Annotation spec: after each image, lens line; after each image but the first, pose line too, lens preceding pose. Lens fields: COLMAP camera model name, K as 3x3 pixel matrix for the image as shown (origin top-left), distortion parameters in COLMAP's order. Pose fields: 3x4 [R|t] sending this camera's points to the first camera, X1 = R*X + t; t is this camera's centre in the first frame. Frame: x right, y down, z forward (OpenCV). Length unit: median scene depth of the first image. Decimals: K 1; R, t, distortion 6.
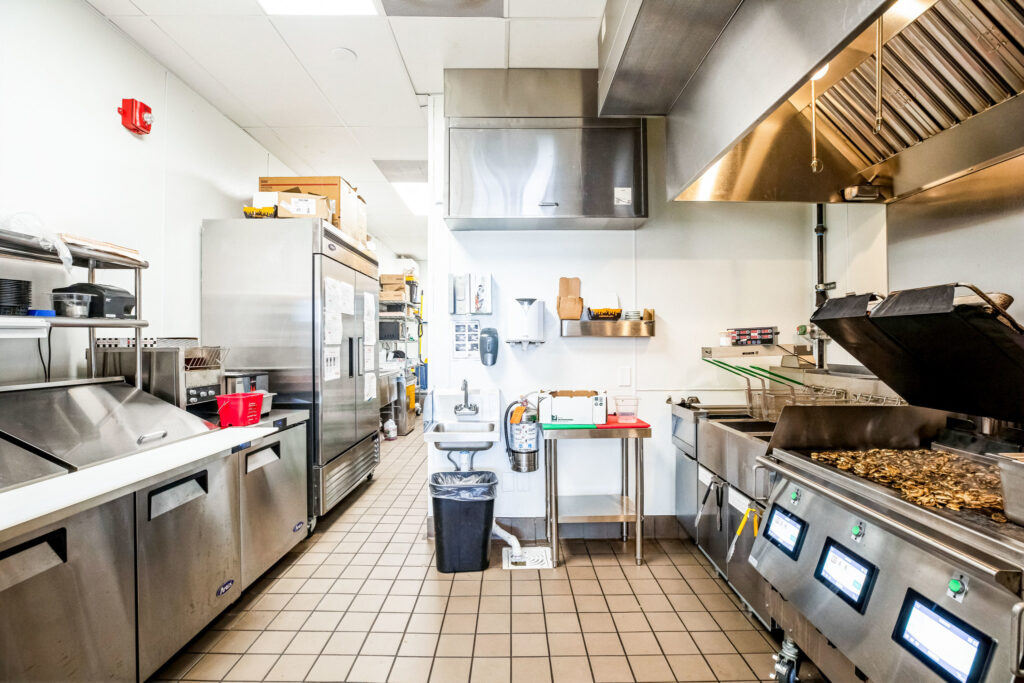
lens RADIAL K [[465.9, 0, 510.8], [0, 465.9, 344.4], [0, 0, 1]] dist [-0.032449, 0.005017]
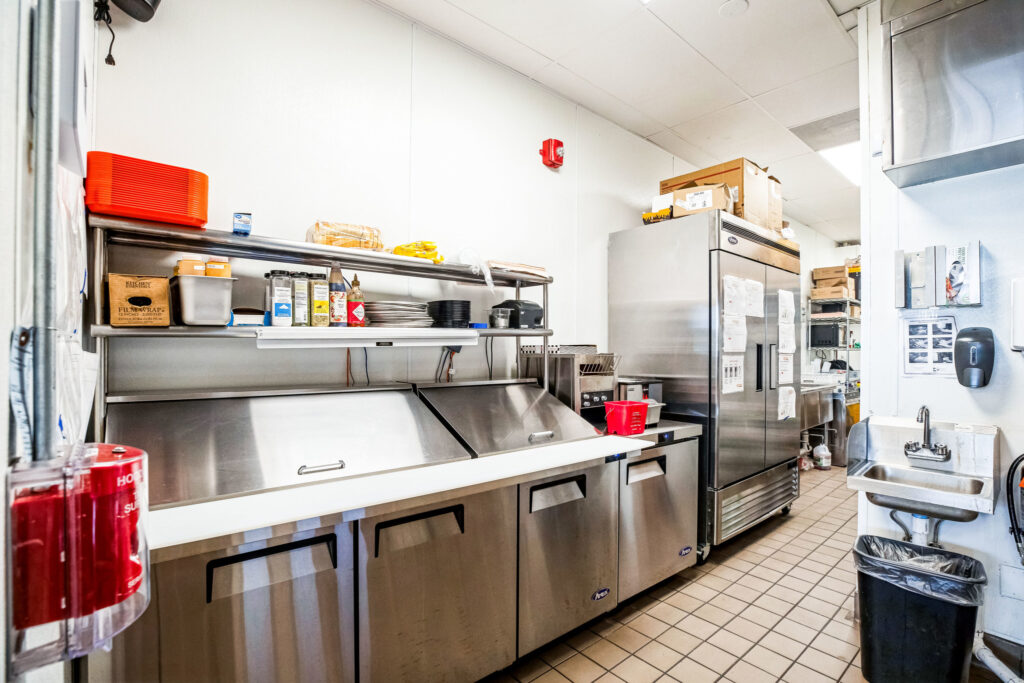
lens RADIAL K [[465.9, 0, 527.2], [0, 465.9, 352.5], [0, 0, 1]] dist [-0.032449, 0.005017]
pose [[0.654769, 0.007676, -0.755790, 0.021146], [-0.006378, 0.999969, 0.004630, -0.000989], [0.755802, 0.001789, 0.654797, 0.151306]]
